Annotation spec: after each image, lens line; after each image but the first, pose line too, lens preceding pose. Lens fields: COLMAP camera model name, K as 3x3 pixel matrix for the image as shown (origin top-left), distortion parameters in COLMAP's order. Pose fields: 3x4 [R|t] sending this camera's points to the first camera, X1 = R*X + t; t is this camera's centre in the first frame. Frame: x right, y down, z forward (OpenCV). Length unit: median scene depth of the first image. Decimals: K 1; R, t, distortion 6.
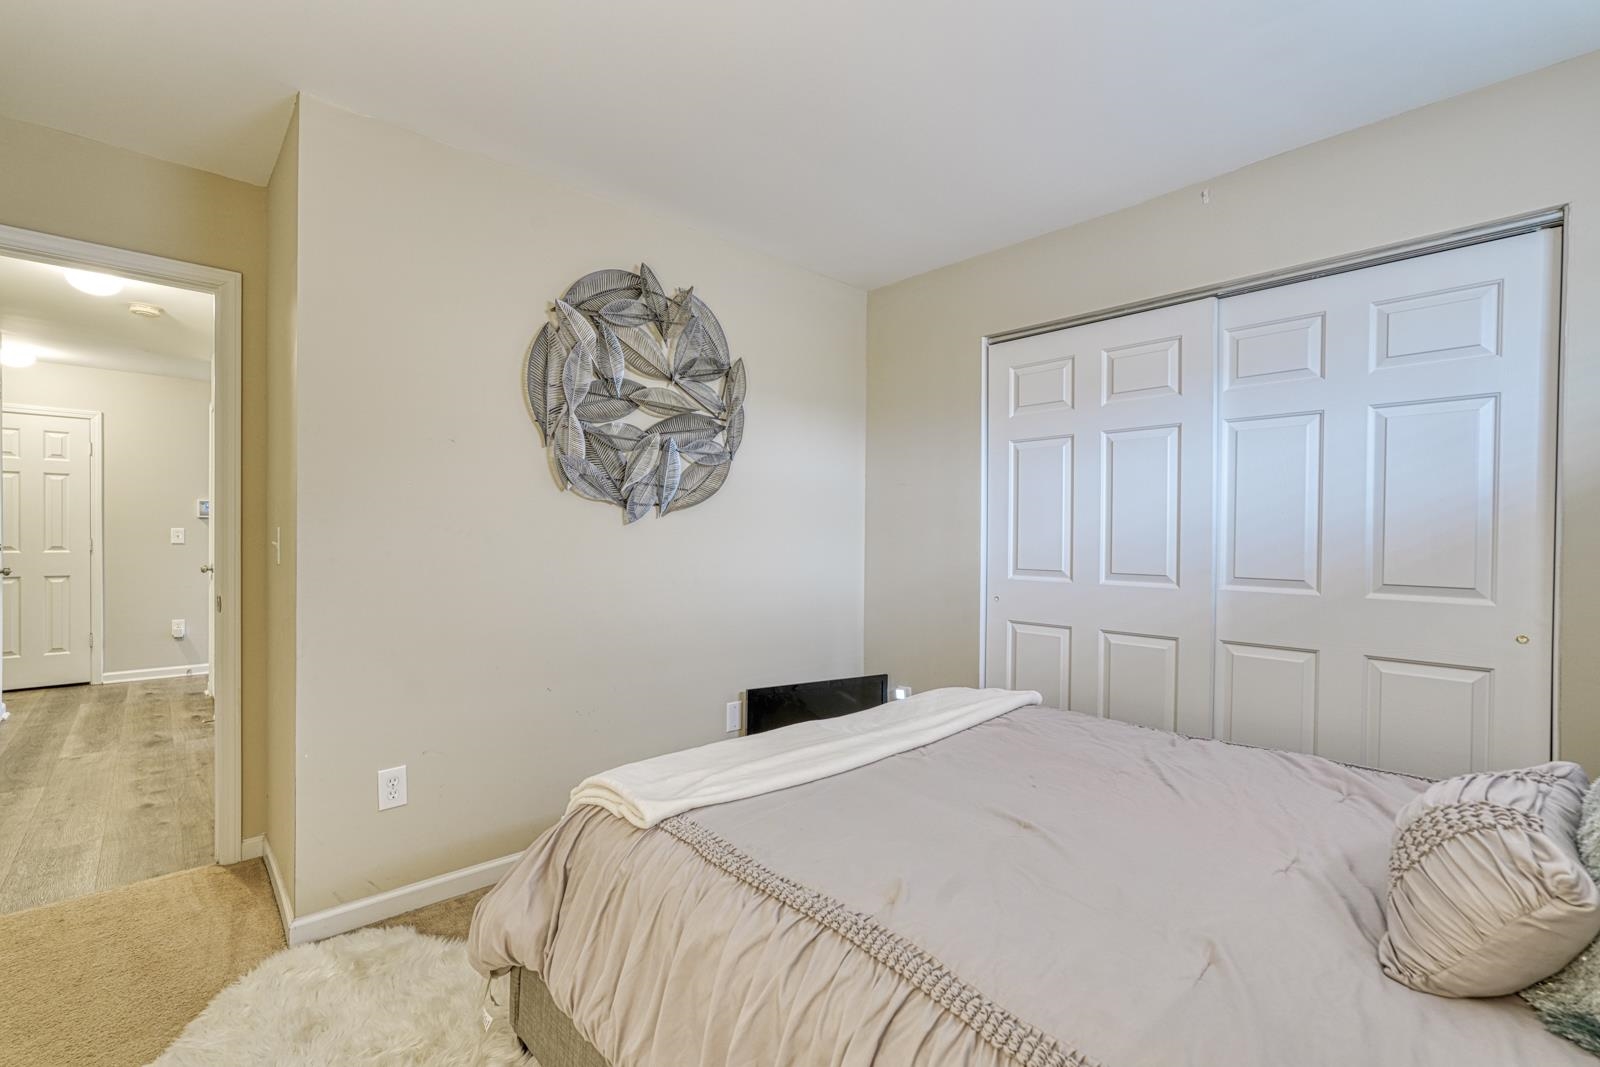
lens RADIAL K [[704.3, 0, 797.8], [0, 704.3, 536.6], [0, 0, 1]] dist [-0.000588, -0.000264]
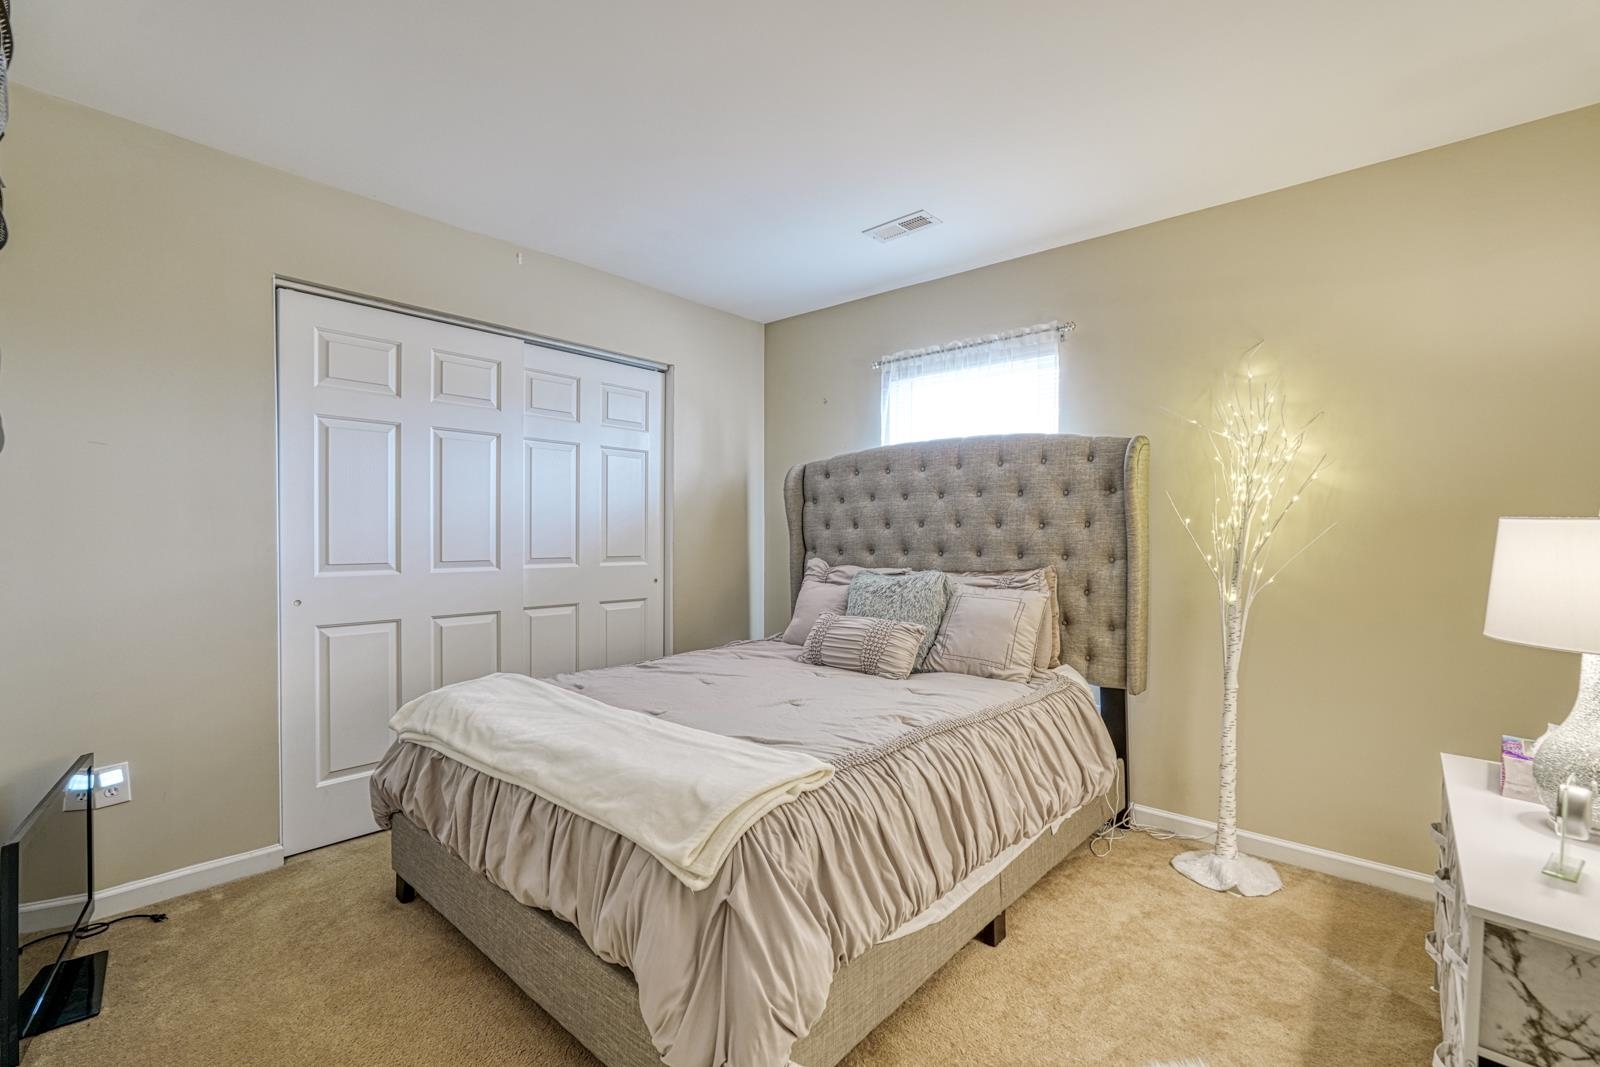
lens RADIAL K [[704.3, 0, 797.5], [0, 704.3, 537.1], [0, 0, 1]] dist [-0.000588, -0.000264]
pose [[-0.100646, -0.016694, 0.994782, -0.670601], [-0.004714, 0.999856, 0.016302, -0.005260], [-0.994911, -0.003048, -0.100711, 0.570896]]
